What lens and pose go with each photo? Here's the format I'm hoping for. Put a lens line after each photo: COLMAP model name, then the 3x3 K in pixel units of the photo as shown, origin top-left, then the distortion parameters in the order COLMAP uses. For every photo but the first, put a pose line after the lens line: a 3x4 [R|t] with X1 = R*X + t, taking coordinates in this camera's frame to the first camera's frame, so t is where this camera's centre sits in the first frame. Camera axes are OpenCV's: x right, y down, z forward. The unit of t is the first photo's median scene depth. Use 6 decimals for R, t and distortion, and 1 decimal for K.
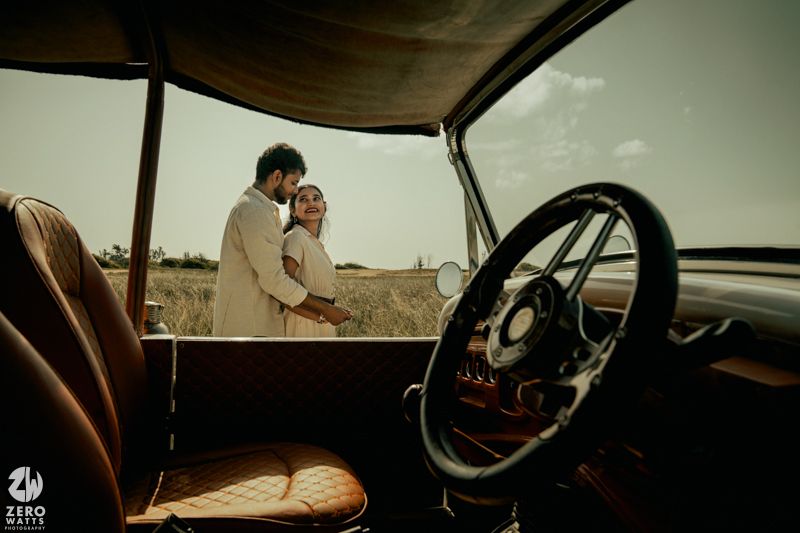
lens RADIAL K [[599.9, 0, 396.4], [0, 599.9, 266.5], [0, 0, 1]] dist [-0.072442, 0.065047]
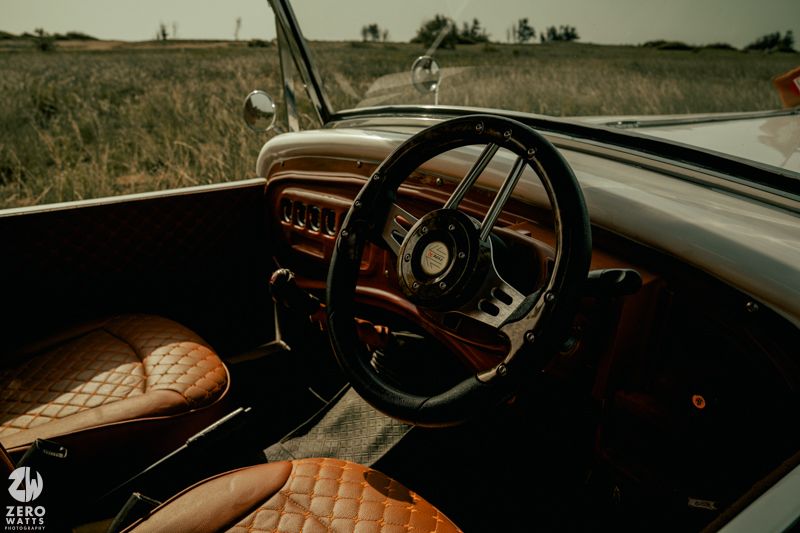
lens RADIAL K [[622.9, 0, 401.6], [0, 622.9, 268.2], [0, 0, 1]] dist [-0.045219, 0.004658]
pose [[0.926548, -0.131330, 0.352508, -0.111133], [-0.001229, 0.936017, 0.351952, -0.127726], [-0.376175, -0.326533, 0.867103, 0.019346]]
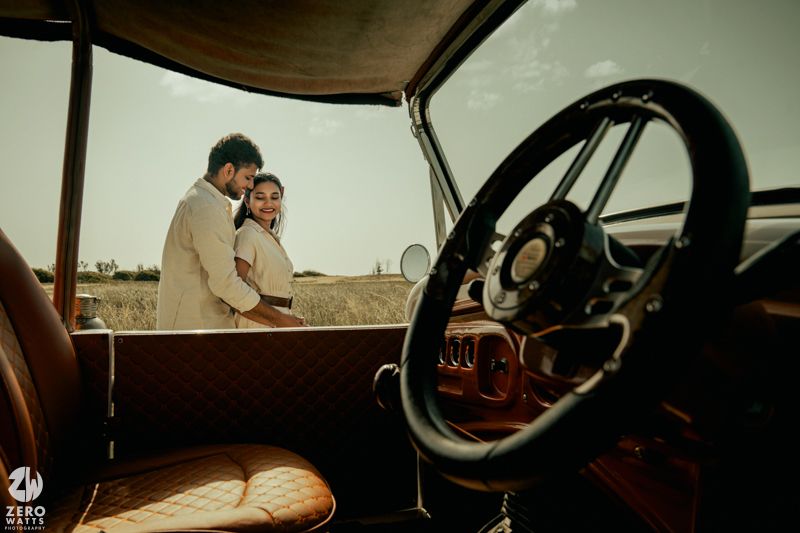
lens RADIAL K [[599.9, 0, 396.6], [0, 599.9, 266.6], [0, 0, 1]] dist [-0.072442, 0.065047]
pose [[0.997189, -0.029389, 0.068918, -0.008546], [0.030010, 0.999518, -0.007983, 0.047627], [-0.068650, 0.010029, 0.997590, 0.102235]]
